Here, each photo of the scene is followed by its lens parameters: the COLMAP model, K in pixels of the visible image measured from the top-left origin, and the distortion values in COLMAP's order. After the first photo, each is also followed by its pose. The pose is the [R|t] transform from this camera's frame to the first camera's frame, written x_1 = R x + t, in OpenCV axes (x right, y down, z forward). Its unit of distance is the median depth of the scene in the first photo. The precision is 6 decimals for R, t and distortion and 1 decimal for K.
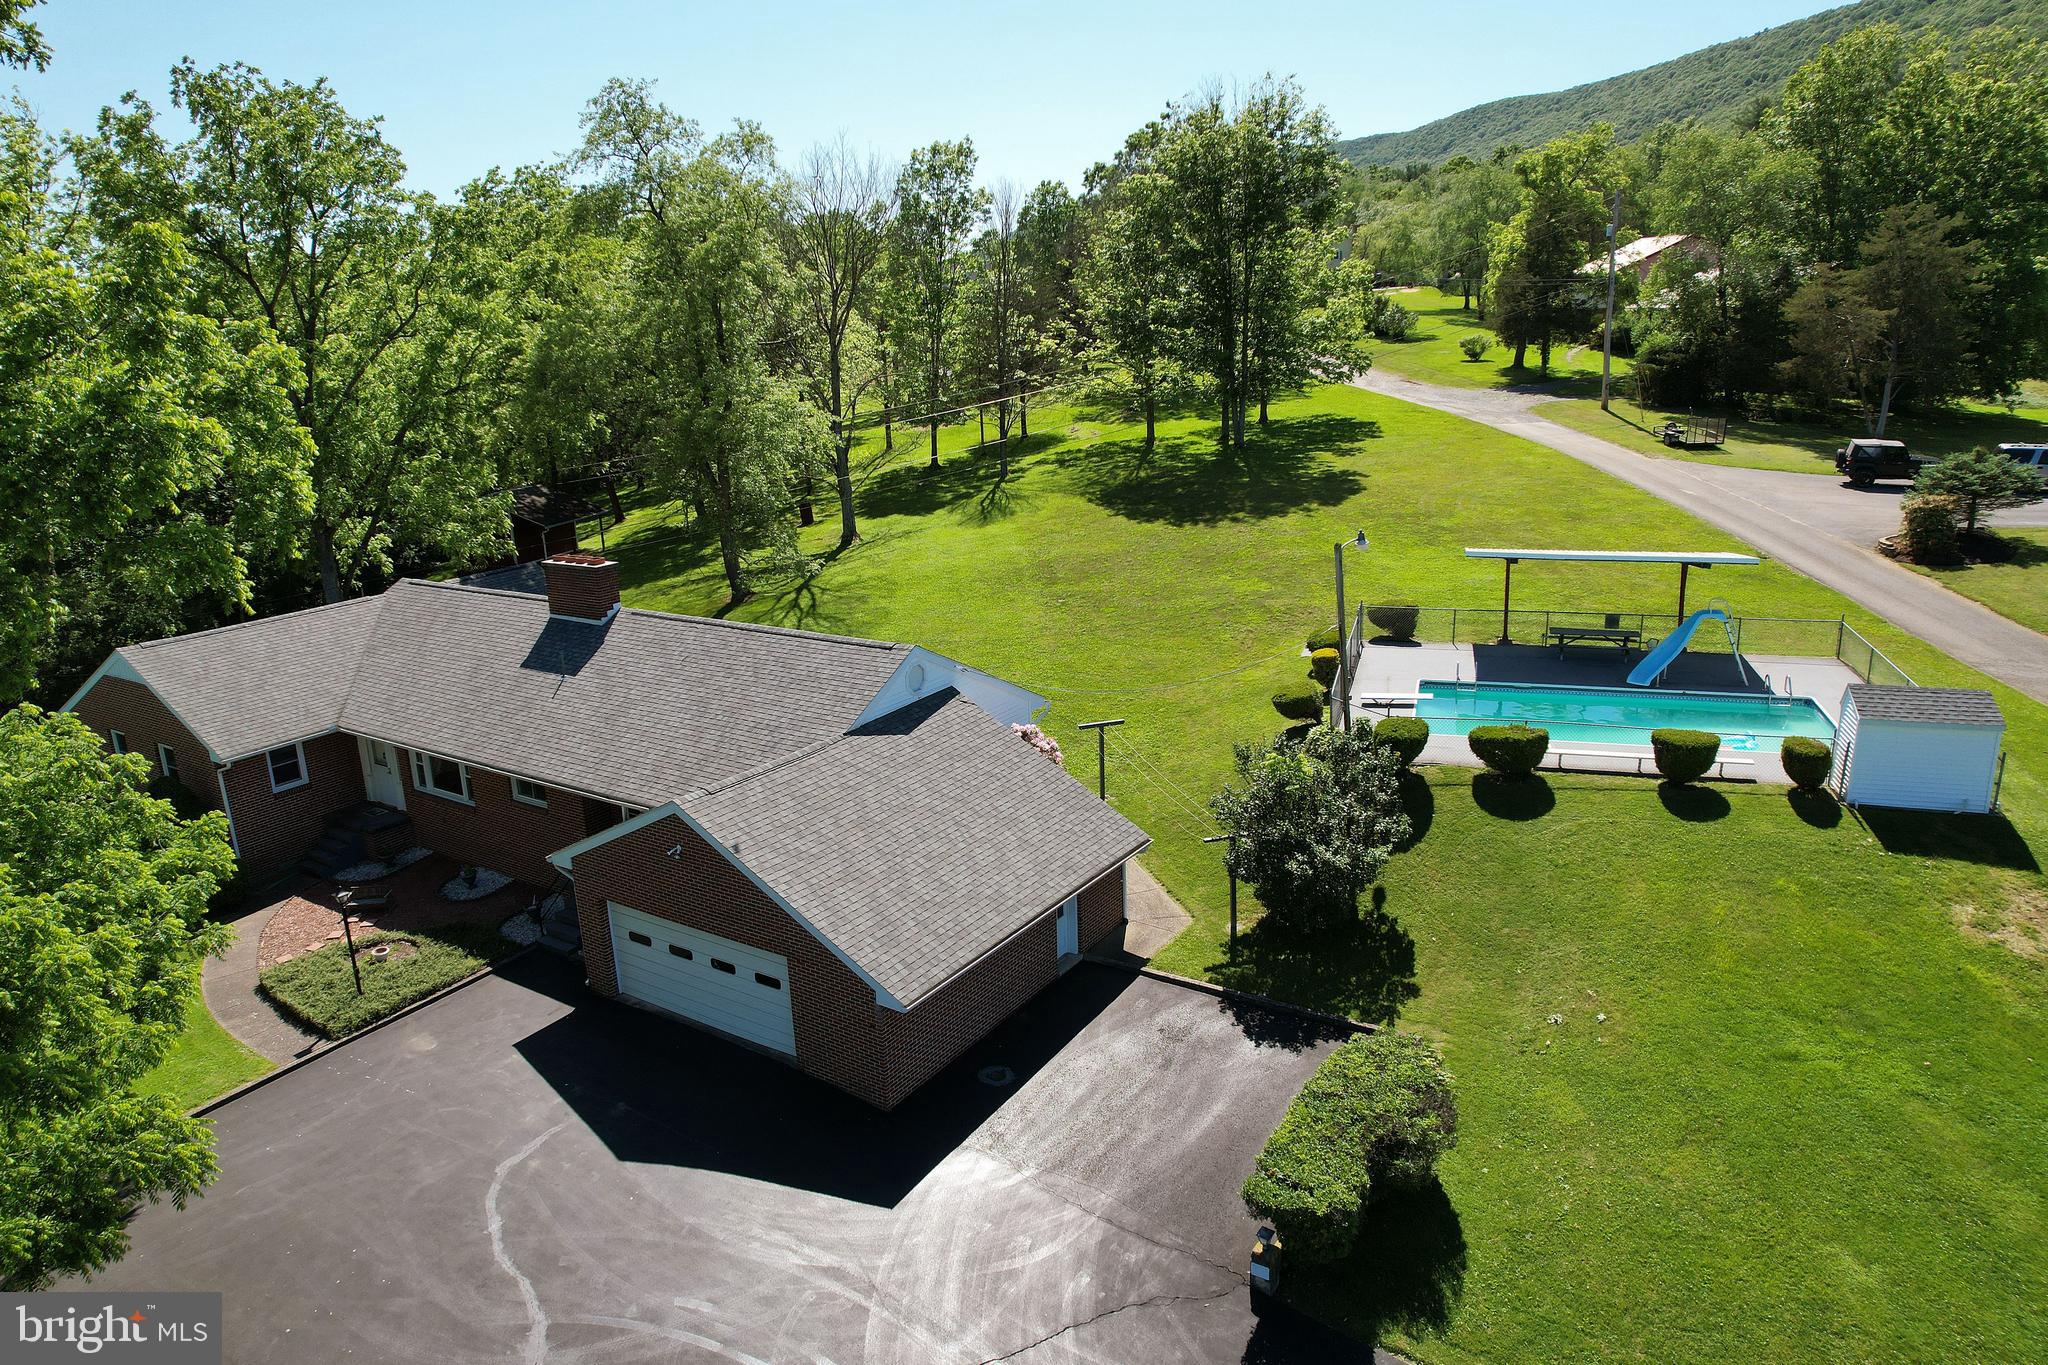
lens RADIAL K [[1351.5, 0, 1029.4], [0, 1351.5, 721.6], [0, 0, 1]] dist [-0.075783, 0.071327]
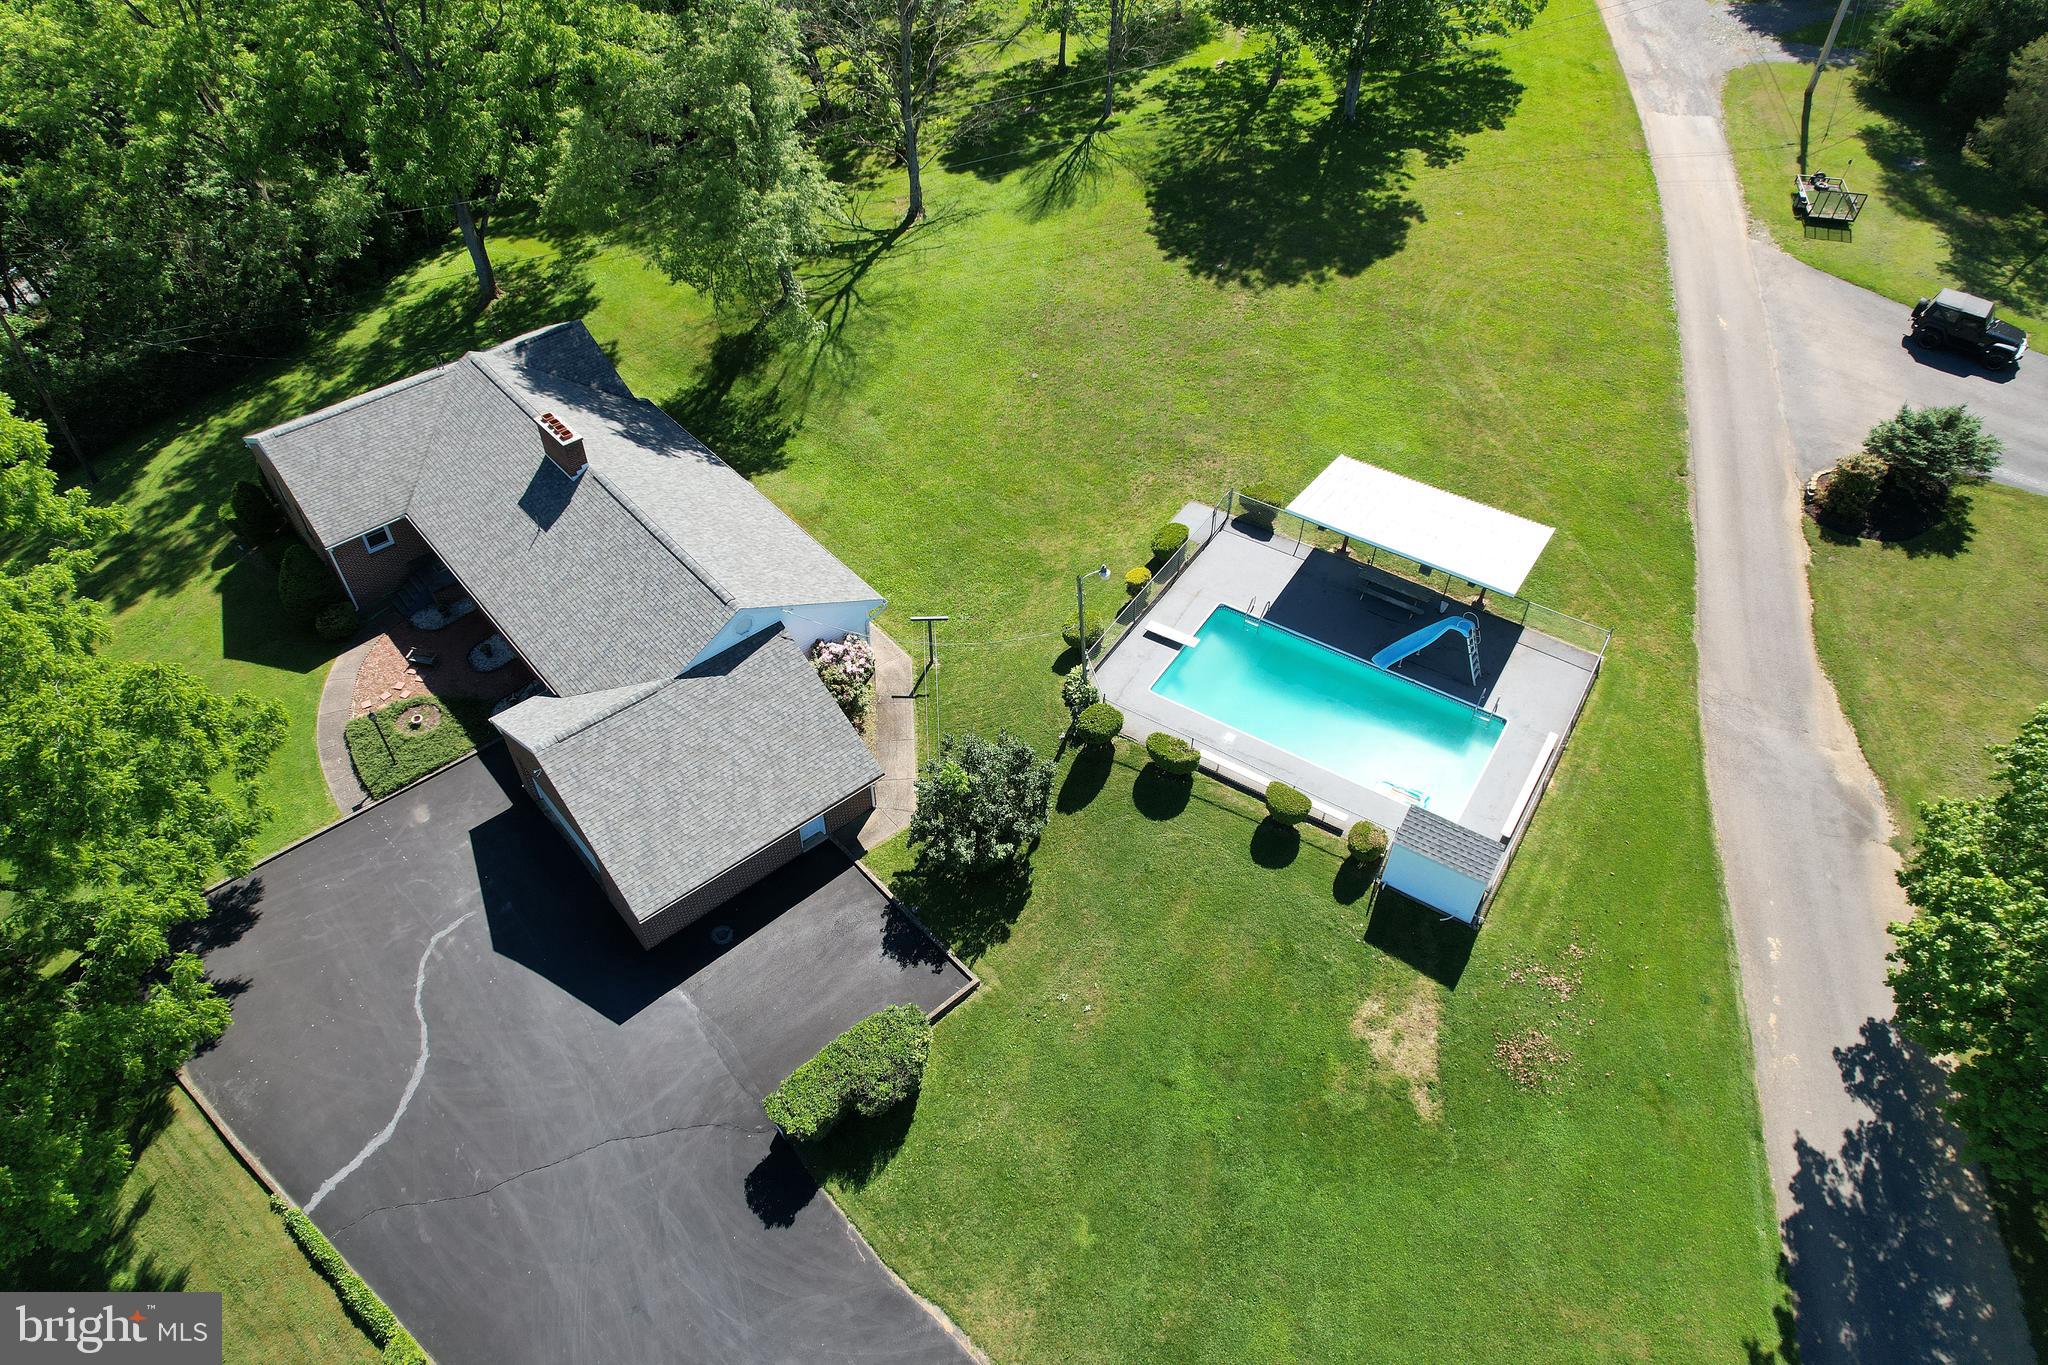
lens RADIAL K [[1256.3, 0, 995.2], [0, 1256.3, 738.7], [0, 0, 1]] dist [-0.043272, -0.003117]
pose [[0.961062, 0.227003, -0.157571, 0.415791], [-0.119758, 0.856051, 0.502827, -0.646301], [0.249032, -0.464377, 0.849904, -0.087657]]
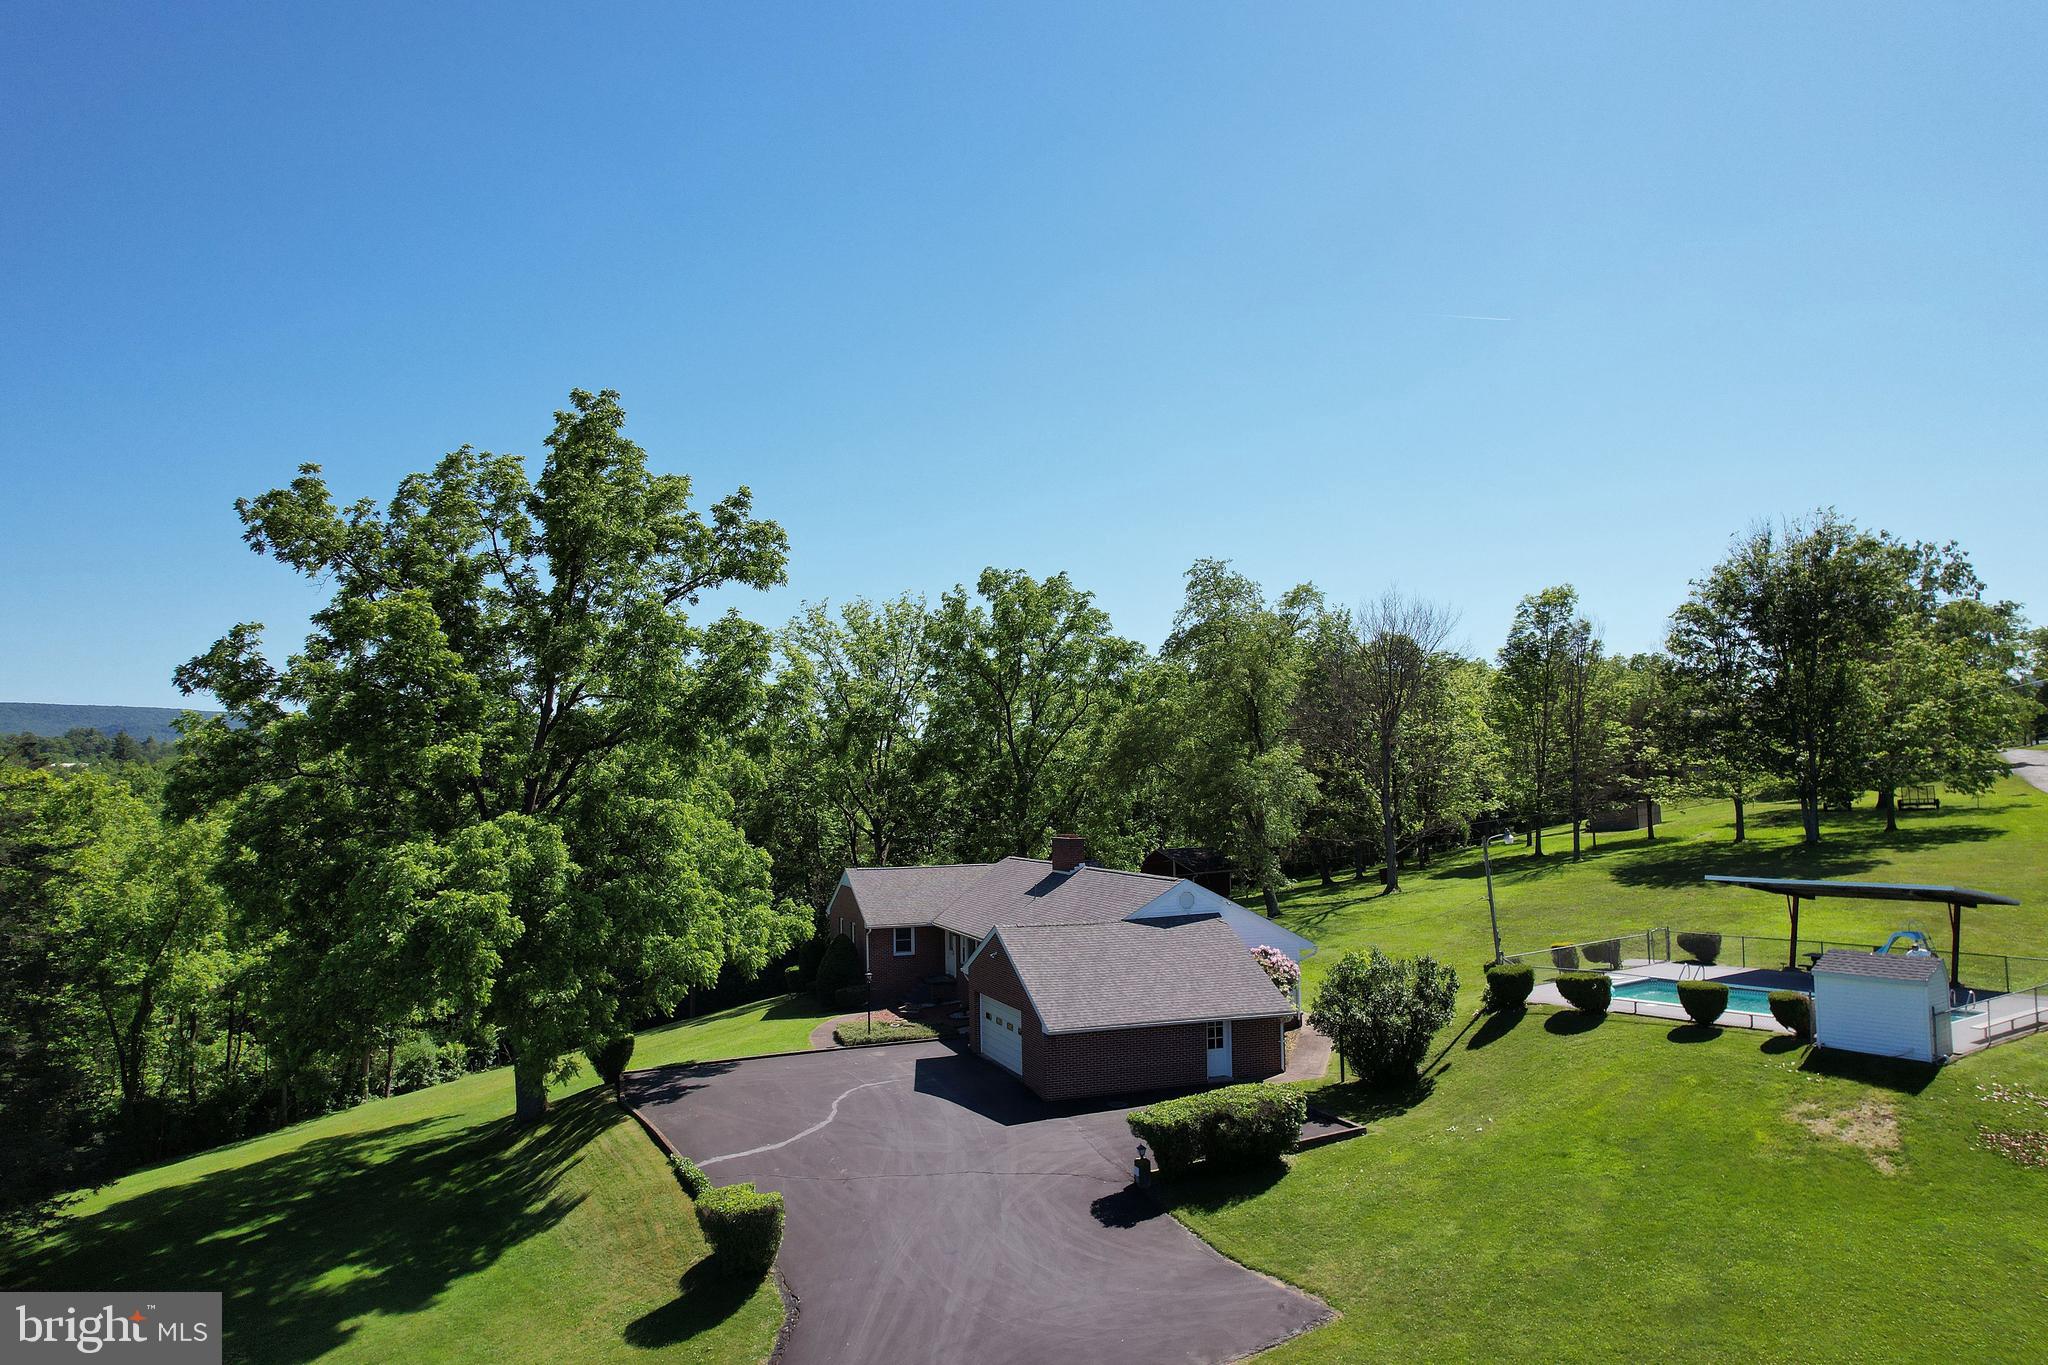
lens RADIAL K [[1351.5, 0, 1029.4], [0, 1351.5, 721.6], [0, 0, 1]] dist [-0.075783, 0.071327]
pose [[0.802725, -0.003469, -0.596339, 0.768679], [-0.183943, 0.949785, -0.253129, 0.218217], [0.567272, 0.312885, 0.761778, -0.423963]]
